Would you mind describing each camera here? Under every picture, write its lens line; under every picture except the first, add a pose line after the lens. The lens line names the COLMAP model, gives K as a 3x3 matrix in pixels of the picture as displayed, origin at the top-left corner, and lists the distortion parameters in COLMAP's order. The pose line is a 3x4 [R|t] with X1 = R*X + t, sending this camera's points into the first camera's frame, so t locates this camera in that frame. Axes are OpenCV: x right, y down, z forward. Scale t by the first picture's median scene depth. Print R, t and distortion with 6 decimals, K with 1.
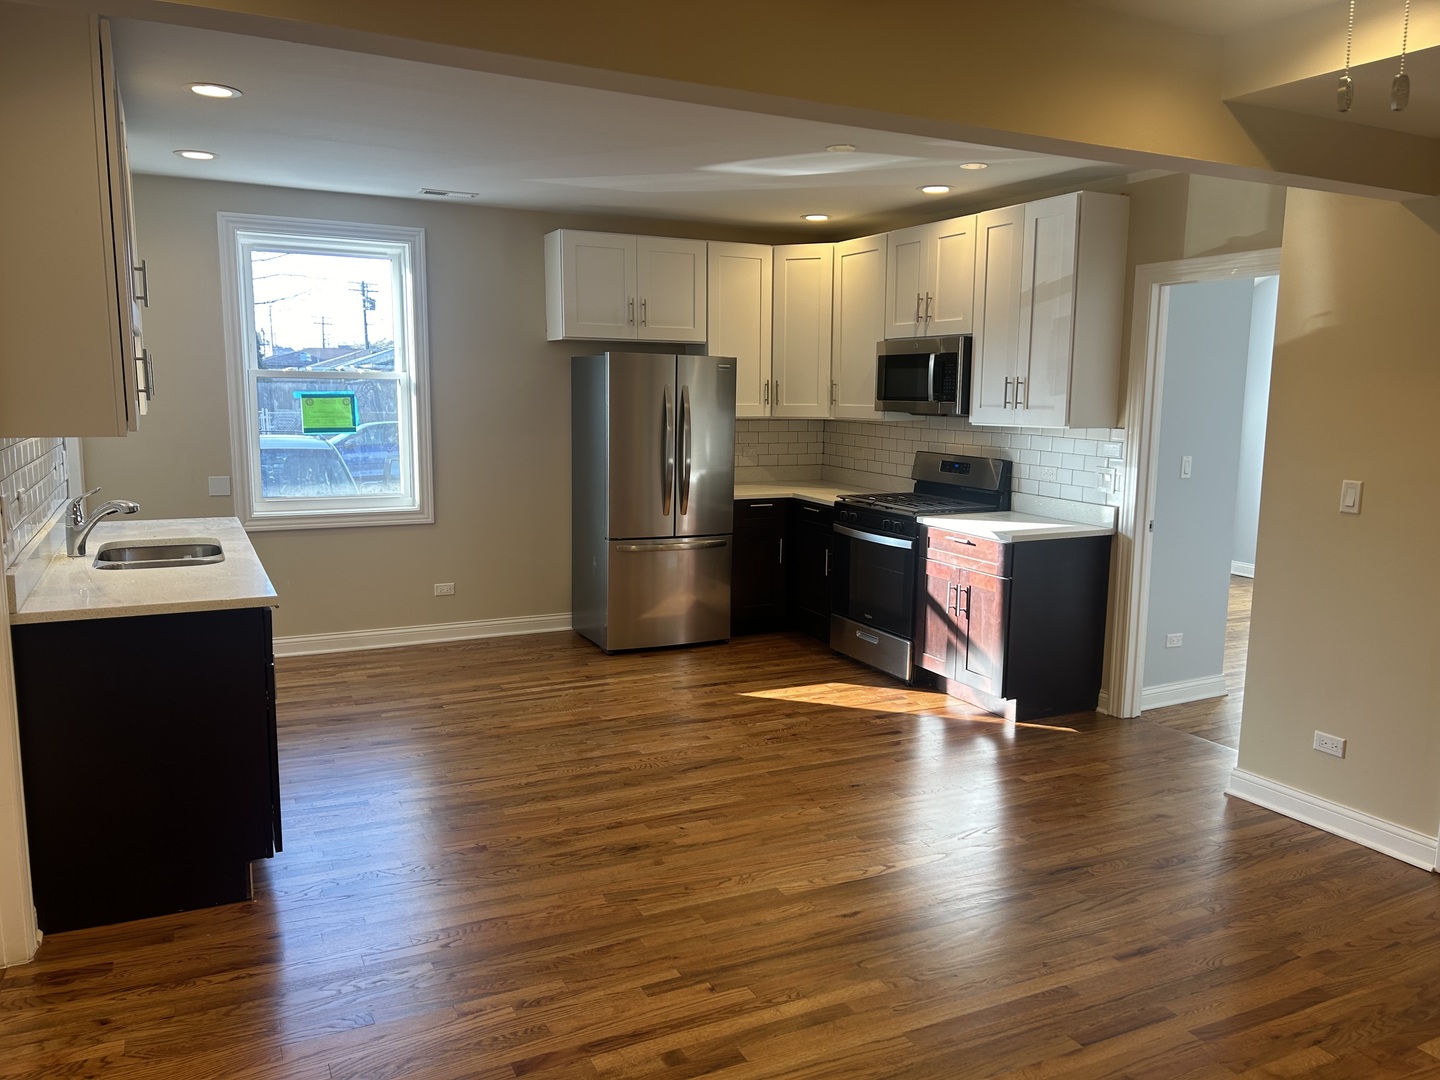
lens RADIAL K [[1076.0, 0, 730.6], [0, 1076.0, 539.1], [0, 0, 1]] dist [0.094827, -0.125722]
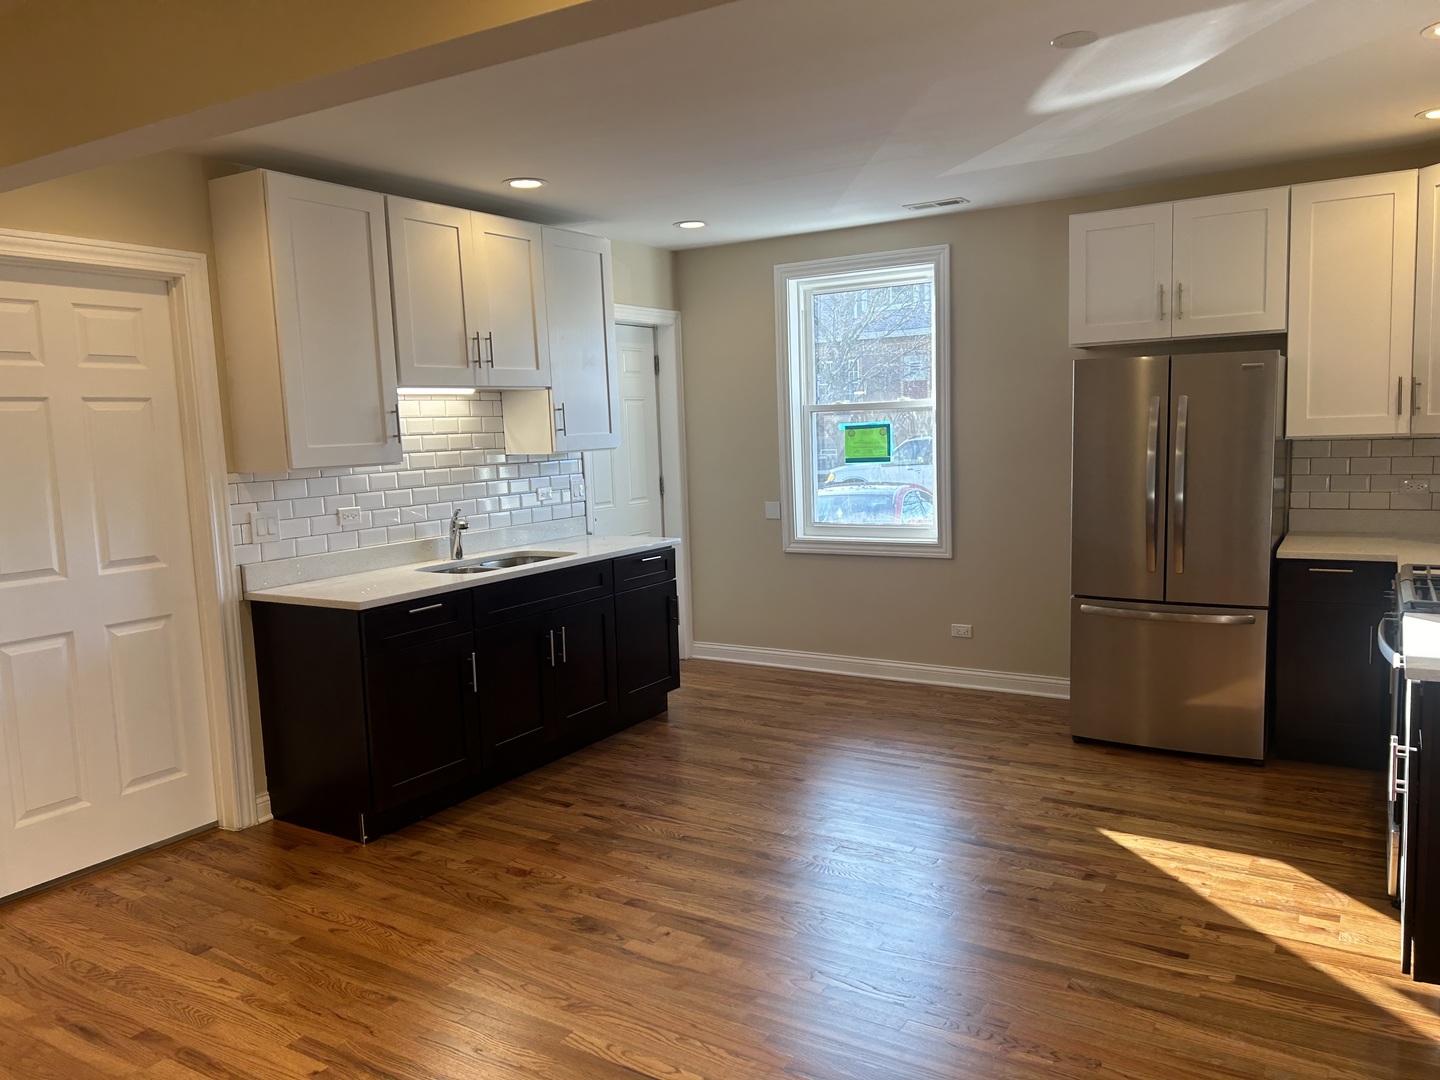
lens RADIAL K [[1076.0, 0, 730.6], [0, 1076.0, 539.1], [0, 0, 1]] dist [0.094827, -0.125722]
pose [[0.521535, 0.063857, -0.850837, 0.486859], [-0.075669, 0.996728, 0.028424, -0.050531], [0.849868, 0.049557, 0.524661, 0.405848]]
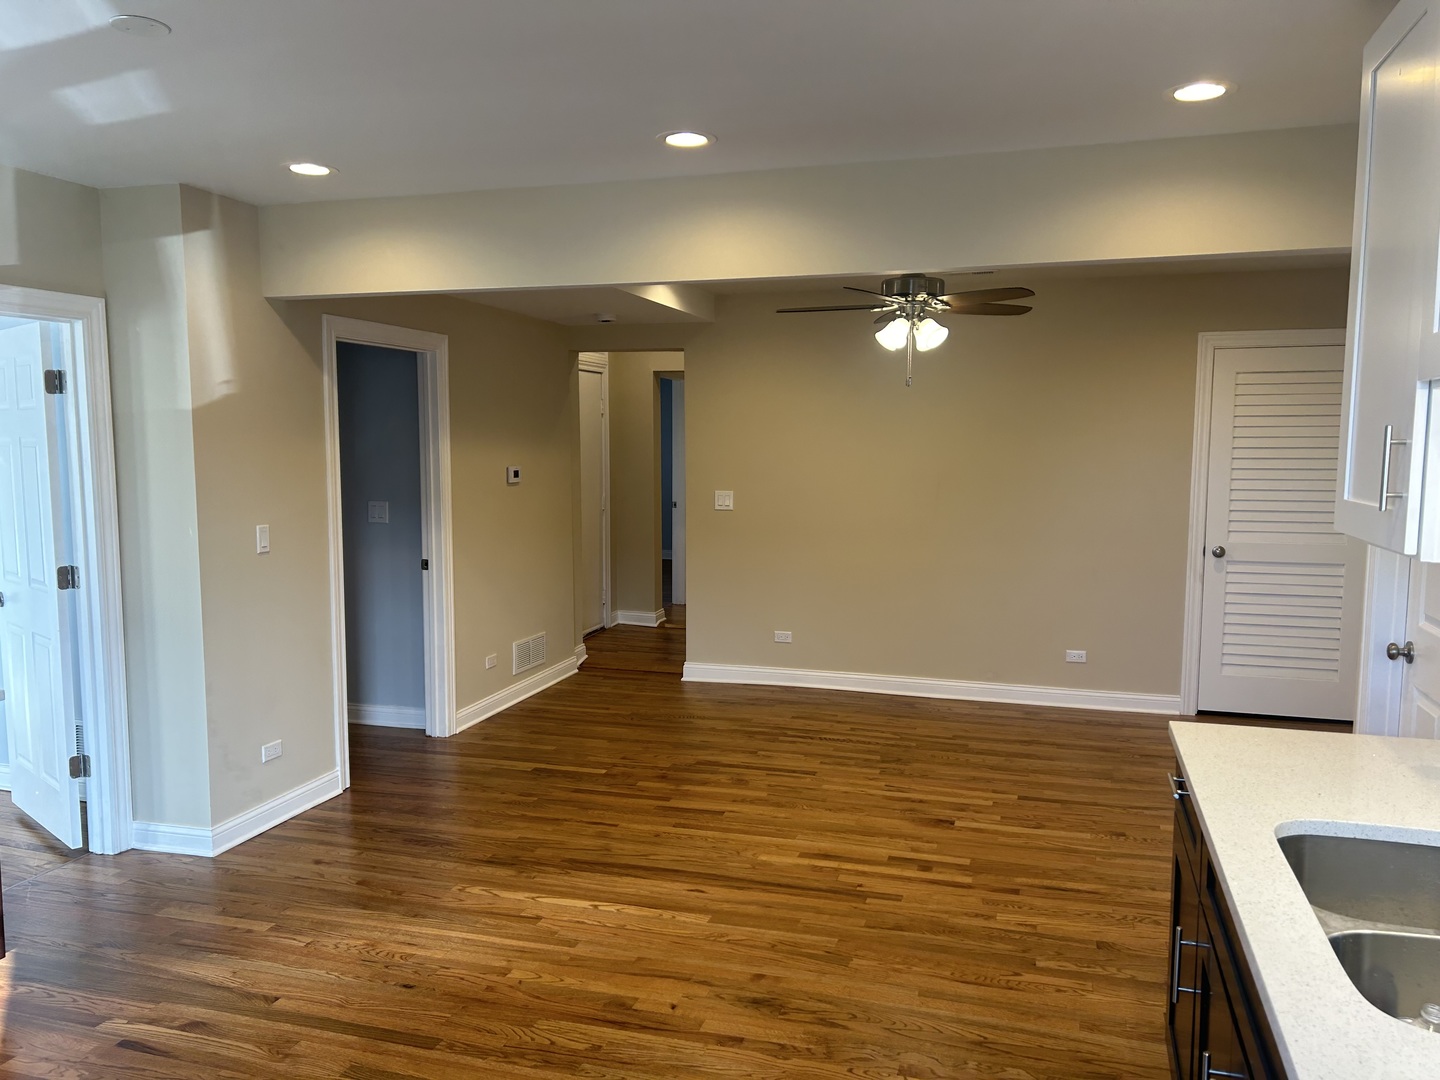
lens RADIAL K [[1076.0, 0, 730.6], [0, 1076.0, 539.1], [0, 0, 1]] dist [0.094827, -0.125722]
pose [[-0.714593, -0.081908, 0.694729, -0.429541], [0.087161, 0.974957, 0.204600, -0.165243], [-0.694090, 0.206759, -0.689558, 1.026231]]
